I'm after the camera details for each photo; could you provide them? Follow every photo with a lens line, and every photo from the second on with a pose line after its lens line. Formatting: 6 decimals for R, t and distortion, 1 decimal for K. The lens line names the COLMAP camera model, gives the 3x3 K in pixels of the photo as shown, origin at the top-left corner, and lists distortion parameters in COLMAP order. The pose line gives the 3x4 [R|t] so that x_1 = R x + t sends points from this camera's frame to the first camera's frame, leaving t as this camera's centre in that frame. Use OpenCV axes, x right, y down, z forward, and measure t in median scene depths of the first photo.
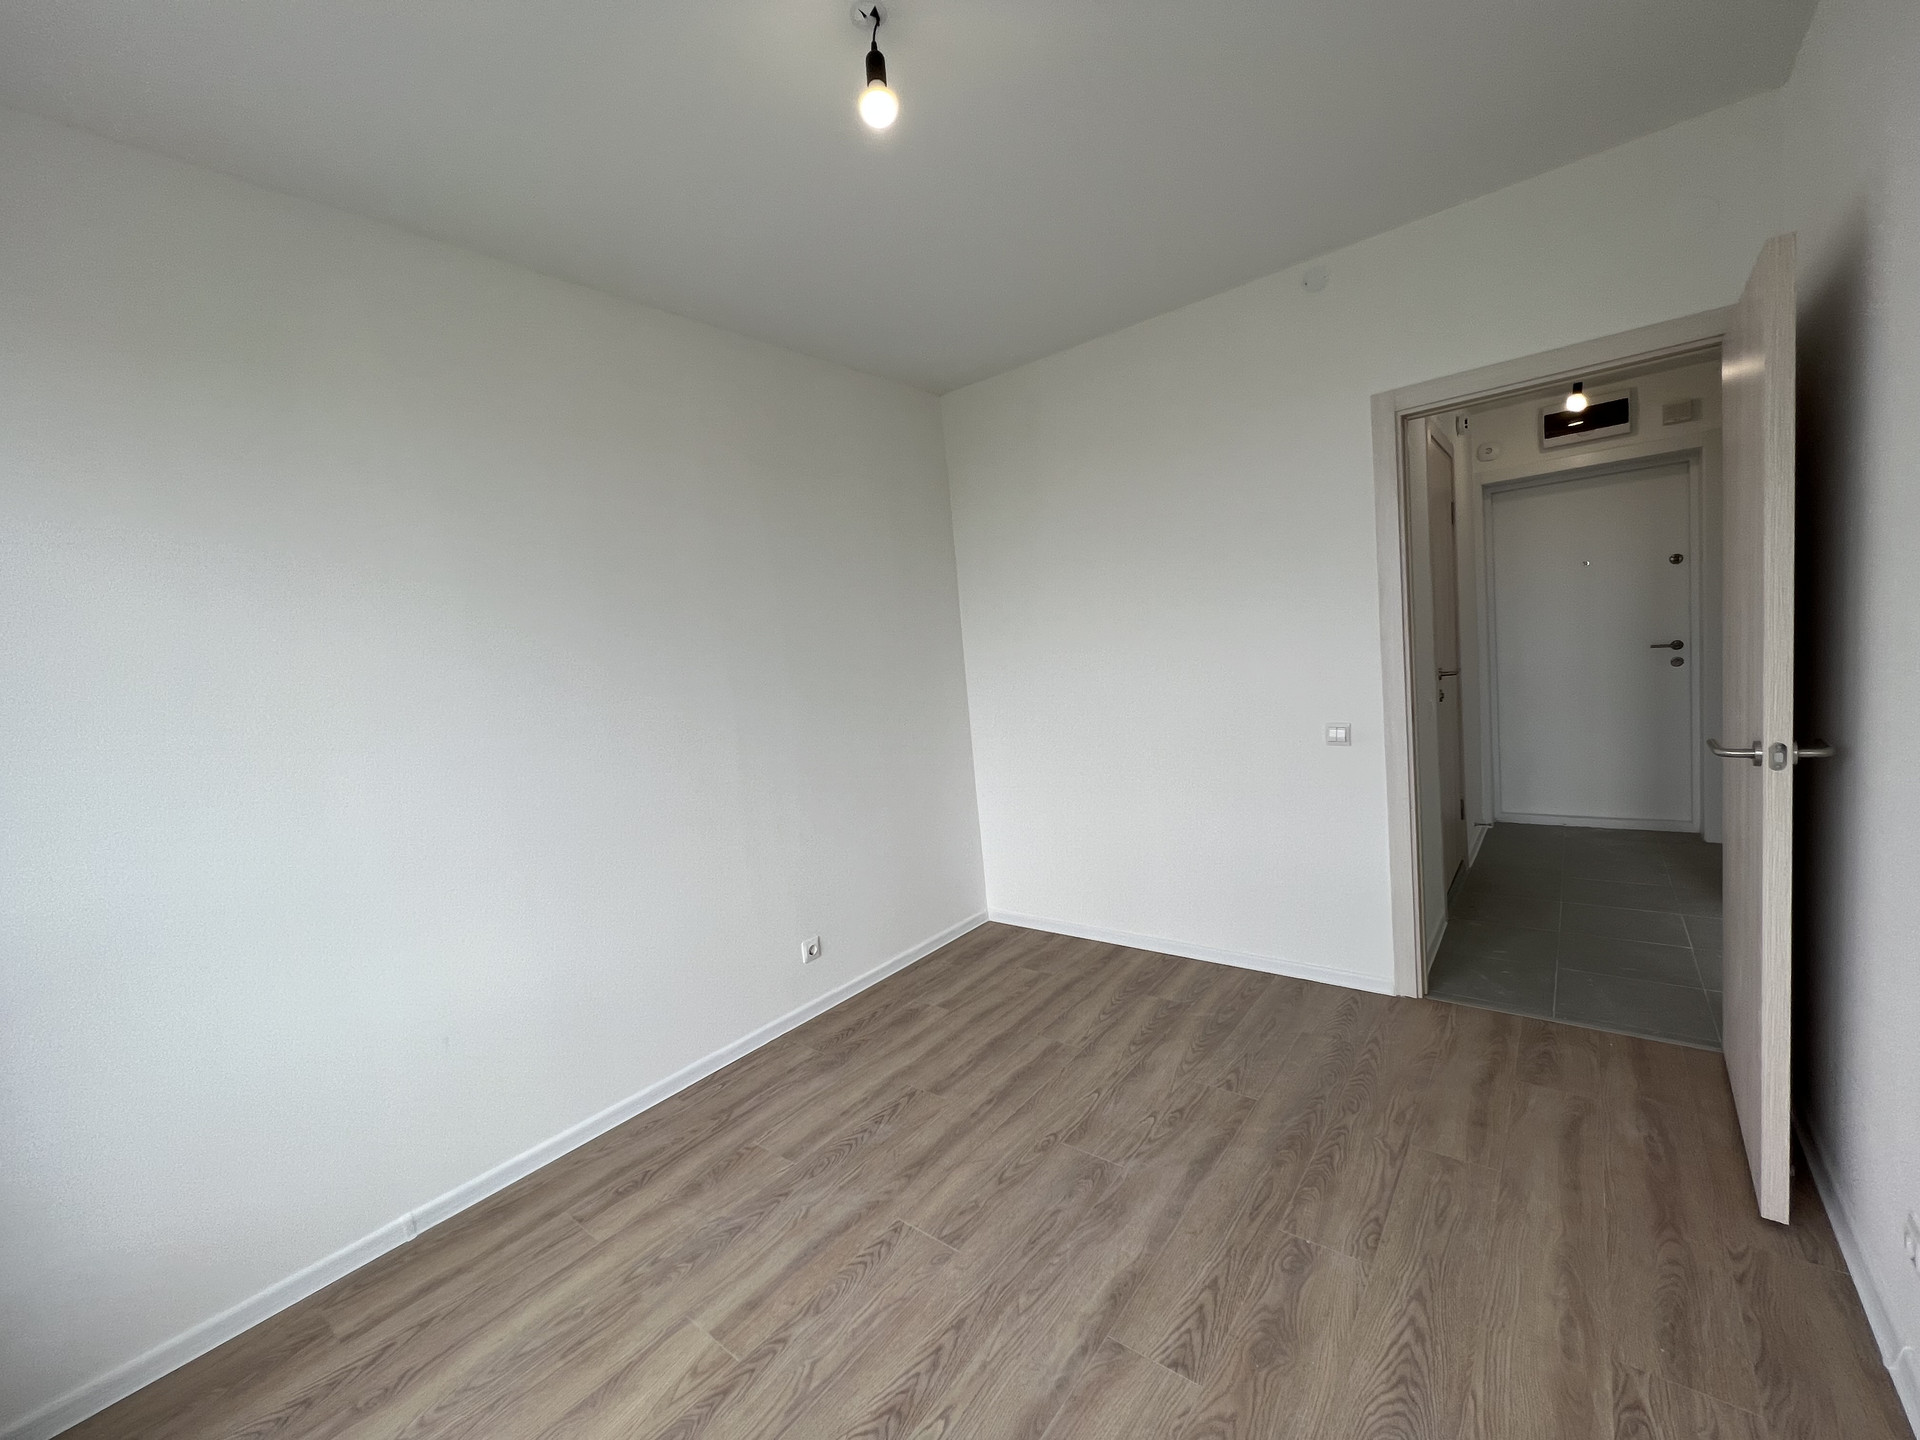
lens RADIAL K [[764.3, 0, 956.4], [0, 764.3, 724.6], [0, 0, 1]] dist [0.000202, 0.000116]
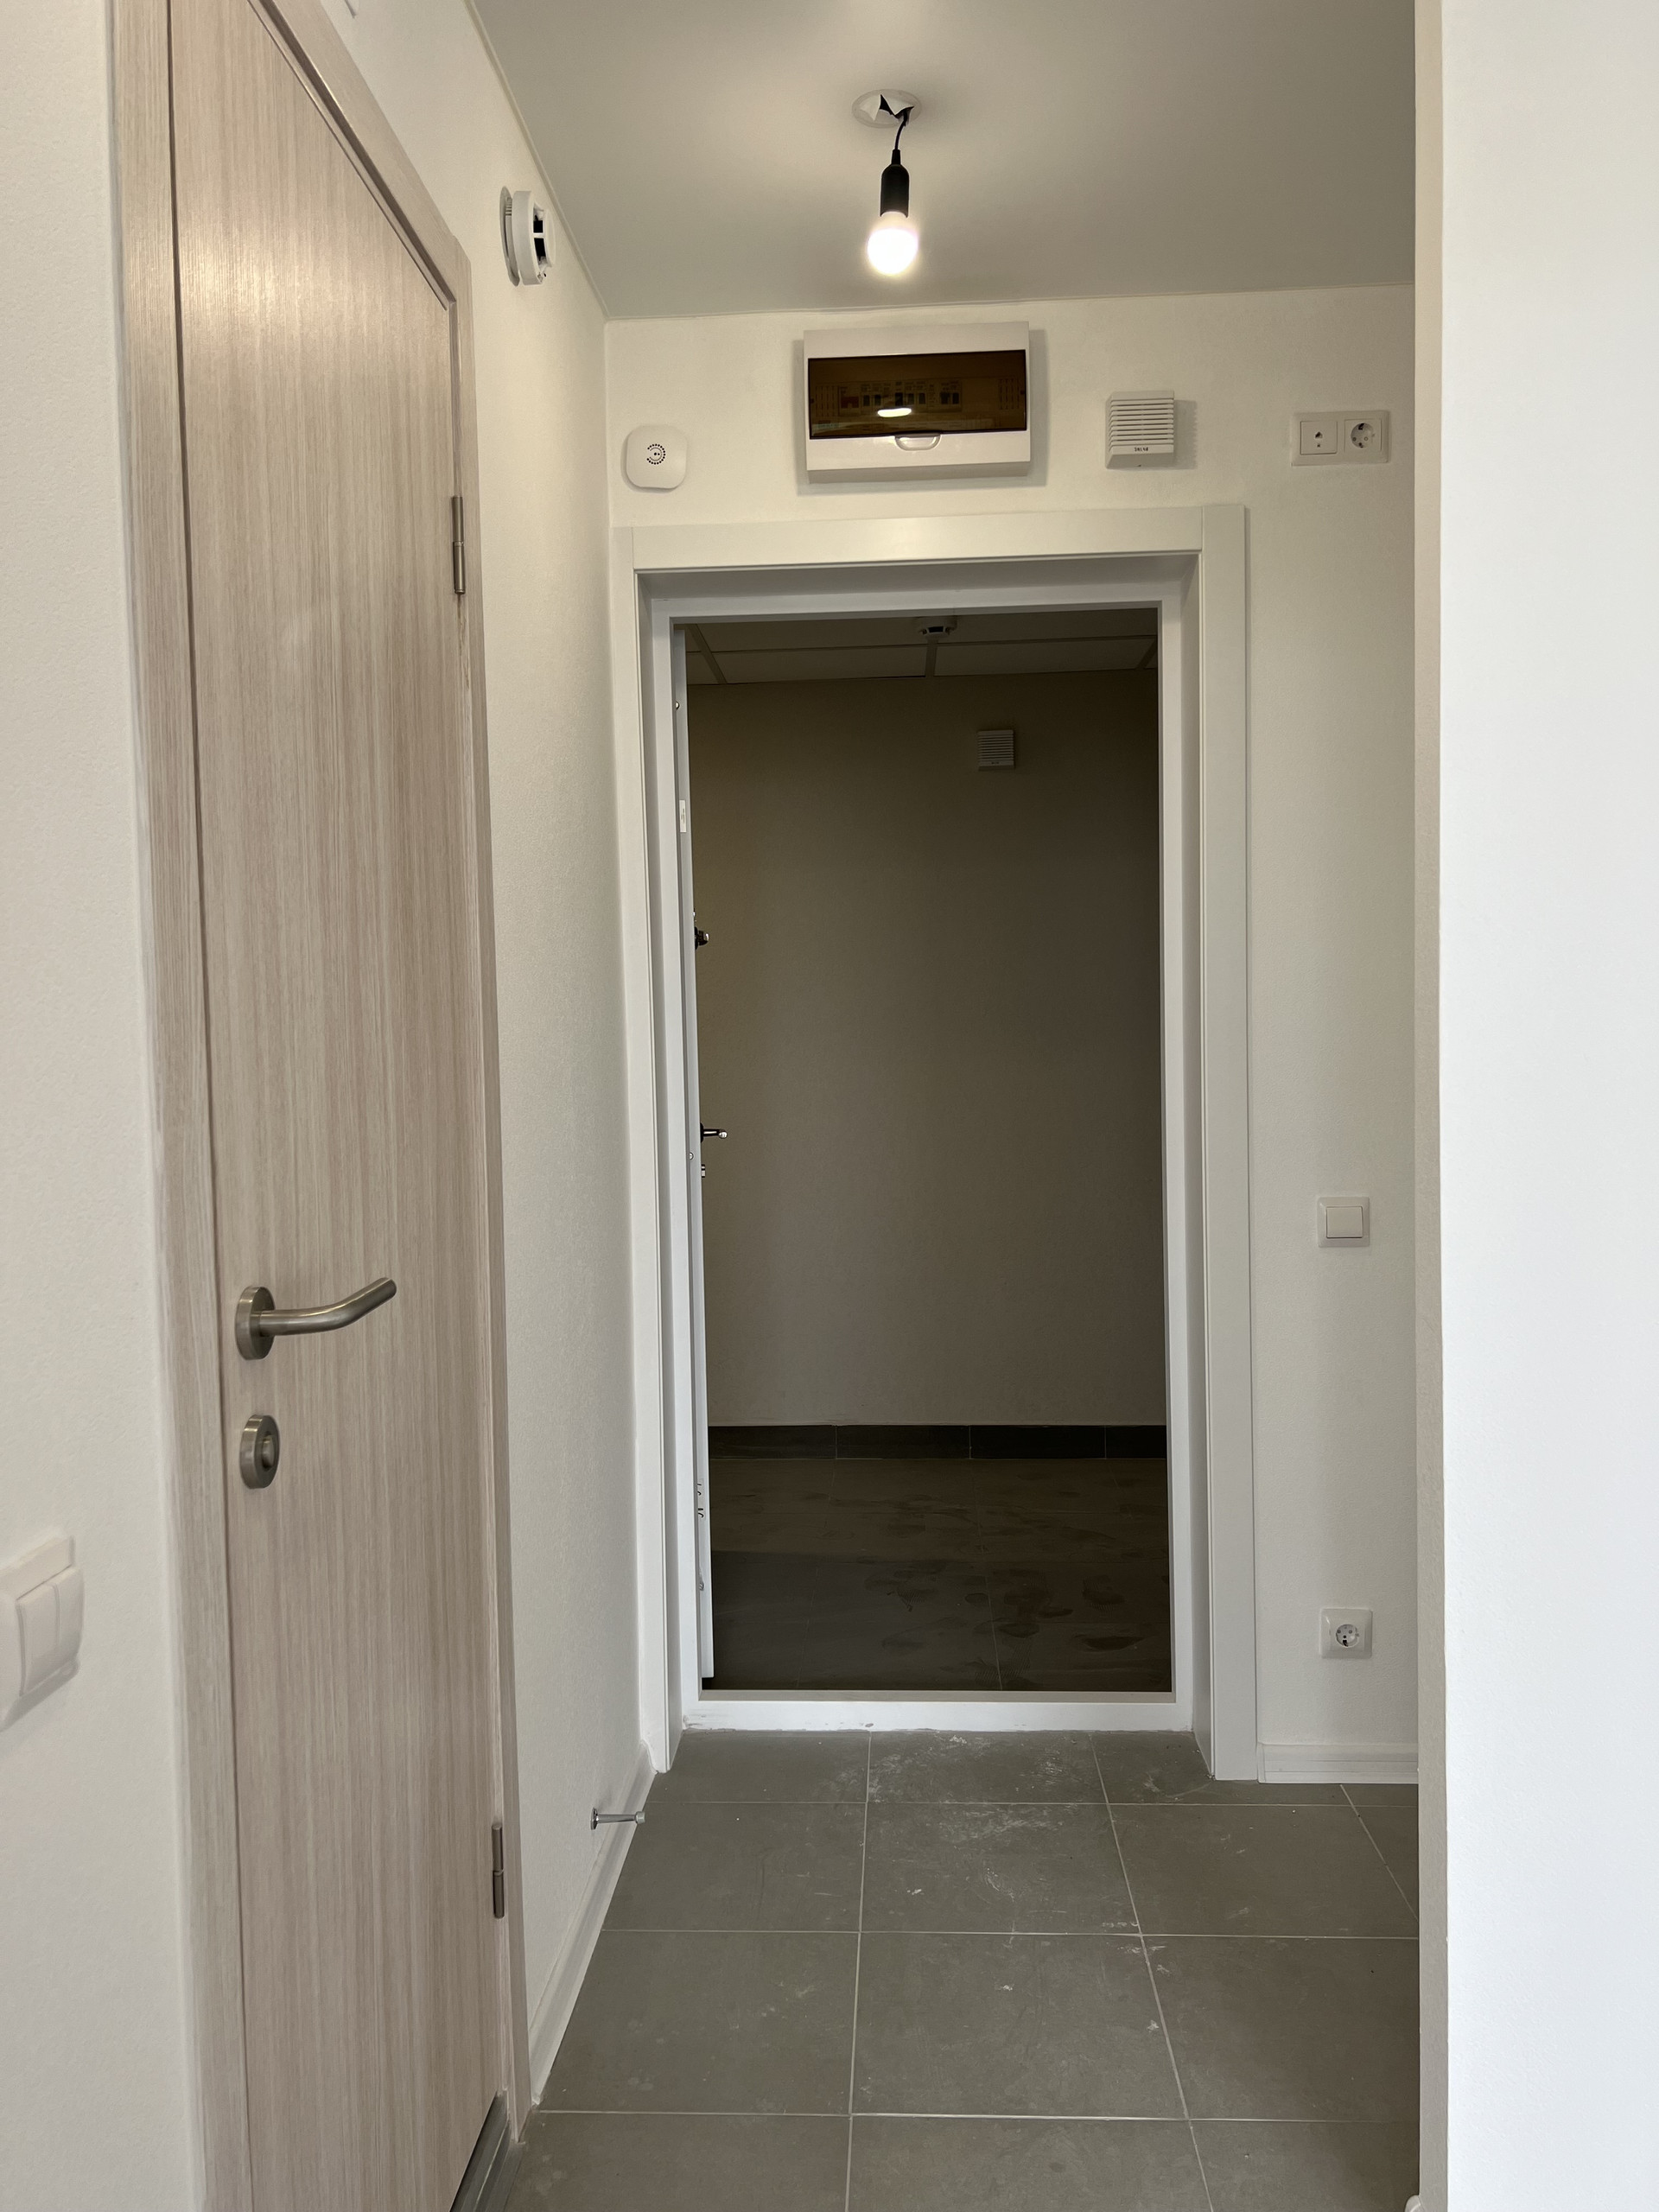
lens RADIAL K [[1651.5, 0, 829.5], [0, 1651.5, 1105.4], [0, 0, 1]] dist [0.045091, -0.054120]
pose [[0.807182, 0.052010, 0.588007, 0.417724], [-0.001758, 0.996318, -0.085712, -0.067216], [-0.590300, 0.068152, 0.804302, 0.504935]]
